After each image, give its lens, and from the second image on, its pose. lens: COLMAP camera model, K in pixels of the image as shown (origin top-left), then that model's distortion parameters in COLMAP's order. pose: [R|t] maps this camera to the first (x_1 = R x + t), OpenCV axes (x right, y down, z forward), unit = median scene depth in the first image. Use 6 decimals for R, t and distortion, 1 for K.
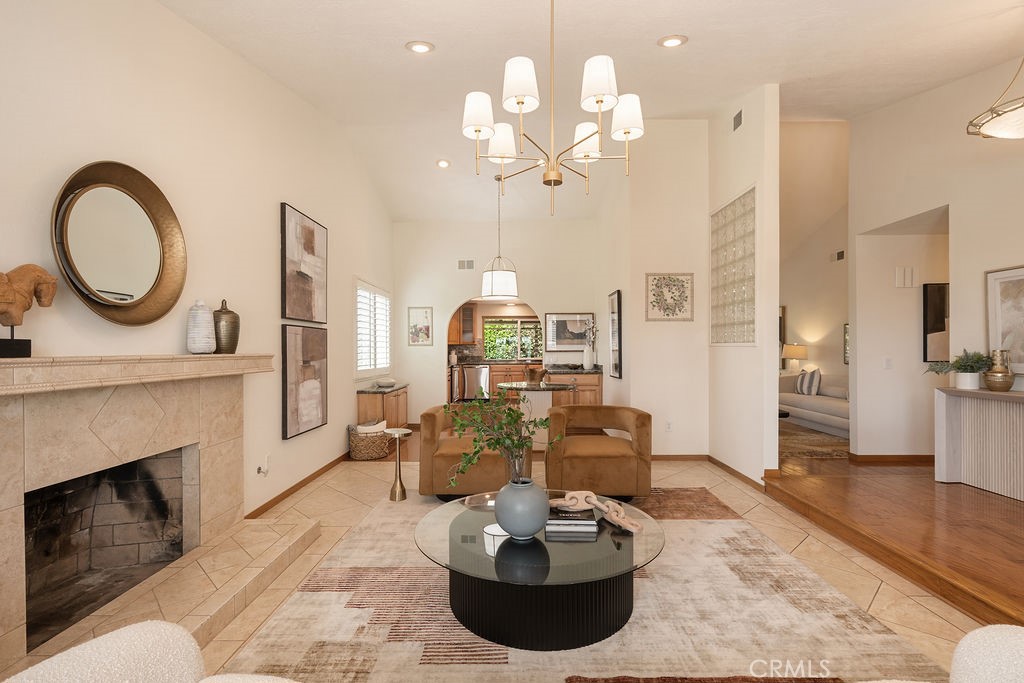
lens RADIAL K [[473.5, 0, 515.9], [0, 473.5, 350.7], [0, 0, 1]] dist [-0.001632, 0.000350]
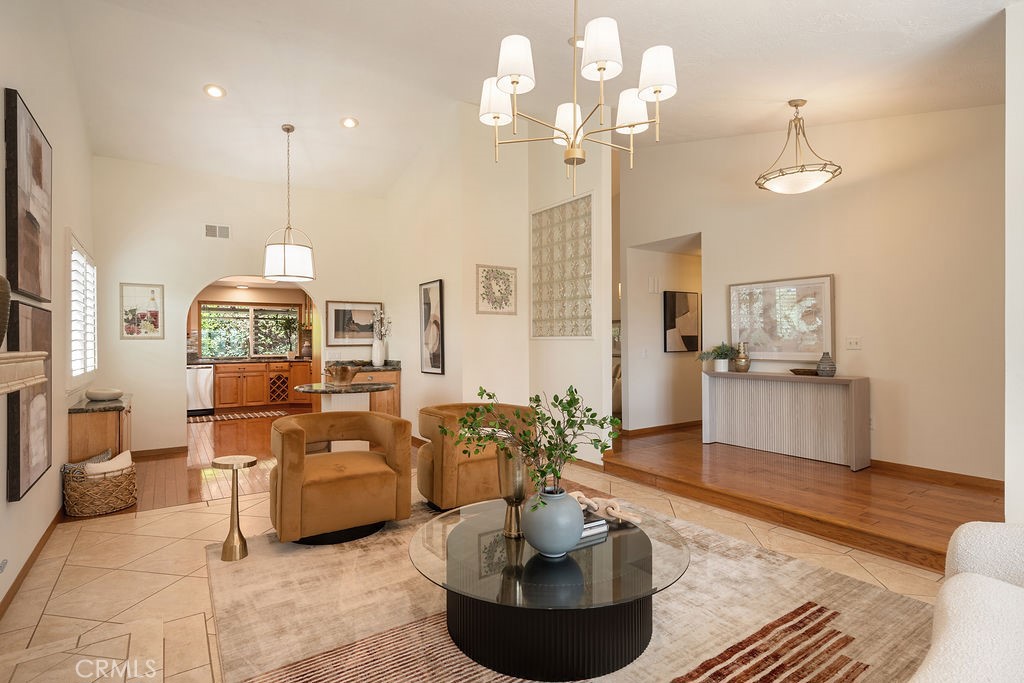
lens RADIAL K [[503.5, 0, 511.8], [0, 503.5, 340.1], [0, 0, 1]] dist [-0.000404, 0.000967]
pose [[0.825546, 0.000383, 0.564335, -0.267886], [0.005756, 0.999942, -0.009098, 0.001271], [-0.564306, 0.010759, 0.825496, 0.122042]]
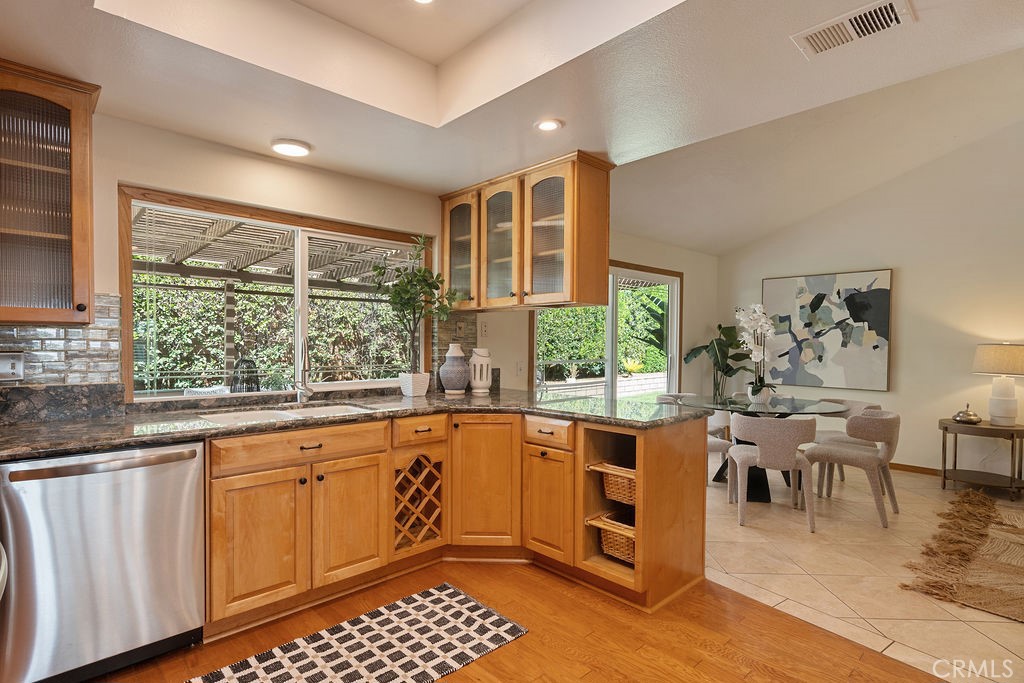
lens RADIAL K [[510.9, 0, 513.6], [0, 510.9, 352.4], [0, 0, 1]] dist [-0.000893, -0.000041]
pose [[0.724187, -0.009254, 0.689542, -0.238620], [-0.002971, 0.999859, 0.016539, -0.018120], [-0.689597, -0.014026, 0.724057, 1.768030]]
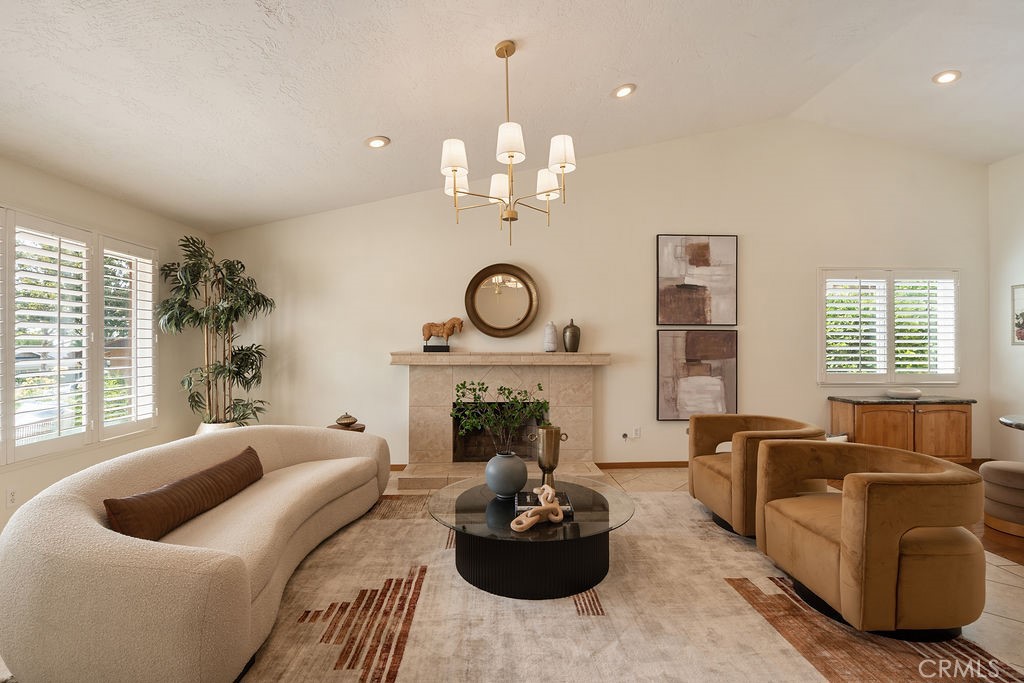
lens RADIAL K [[473.5, 0, 516.4], [0, 473.5, 340.1], [0, 0, 1]] dist [-0.001632, 0.000350]
pose [[0.052154, -0.006229, -0.998620, 0.610912], [-0.005483, 0.999964, -0.006524, -0.014007], [0.998624, 0.005815, 0.052118, 0.441394]]
